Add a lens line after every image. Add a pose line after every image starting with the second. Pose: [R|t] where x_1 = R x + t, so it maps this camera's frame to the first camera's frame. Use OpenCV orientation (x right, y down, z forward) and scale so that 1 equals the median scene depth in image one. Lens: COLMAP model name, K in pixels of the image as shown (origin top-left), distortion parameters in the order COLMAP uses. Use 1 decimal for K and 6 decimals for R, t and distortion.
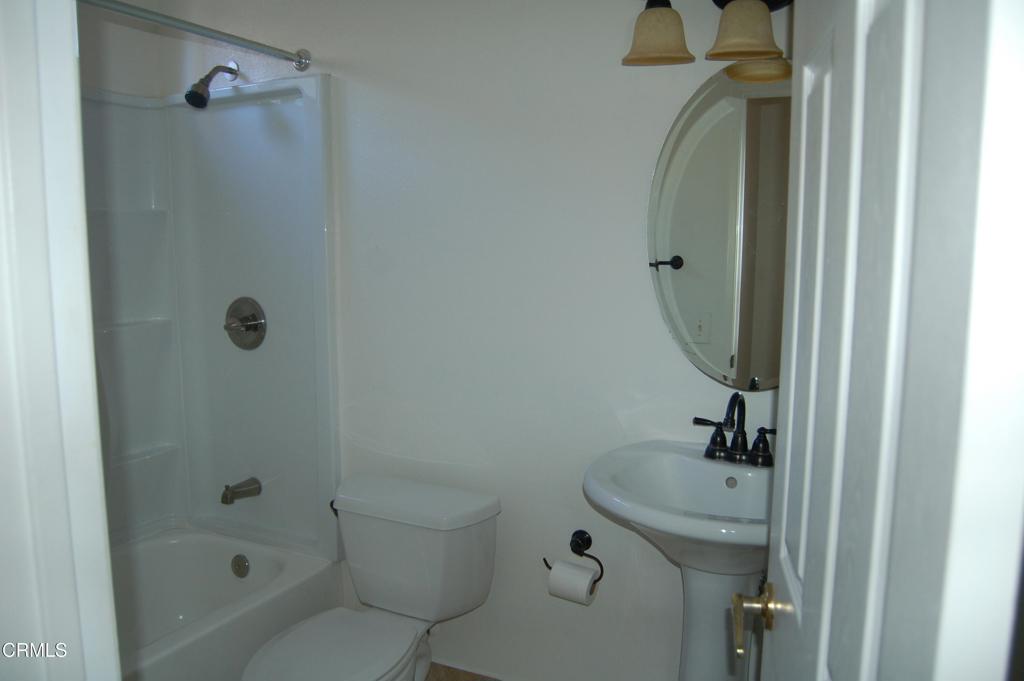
lens RADIAL K [[798.1, 0, 507.1], [0, 798.1, 346.3], [0, 0, 1]] dist [-0.081692, 0.009159]
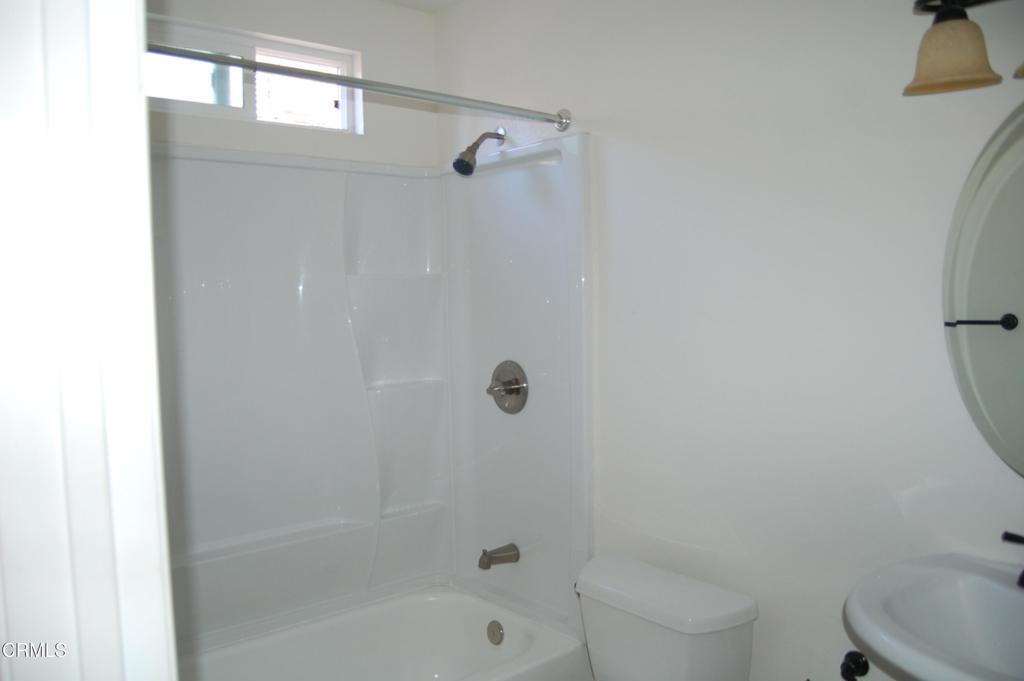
lens RADIAL K [[798.1, 0, 507.1], [0, 798.1, 346.3], [0, 0, 1]] dist [-0.081692, 0.009159]
pose [[0.920011, 0.008159, -0.391807, 0.061840], [-0.030752, 0.998203, -0.051423, -0.029531], [0.390683, 0.059358, 0.918609, 0.079859]]
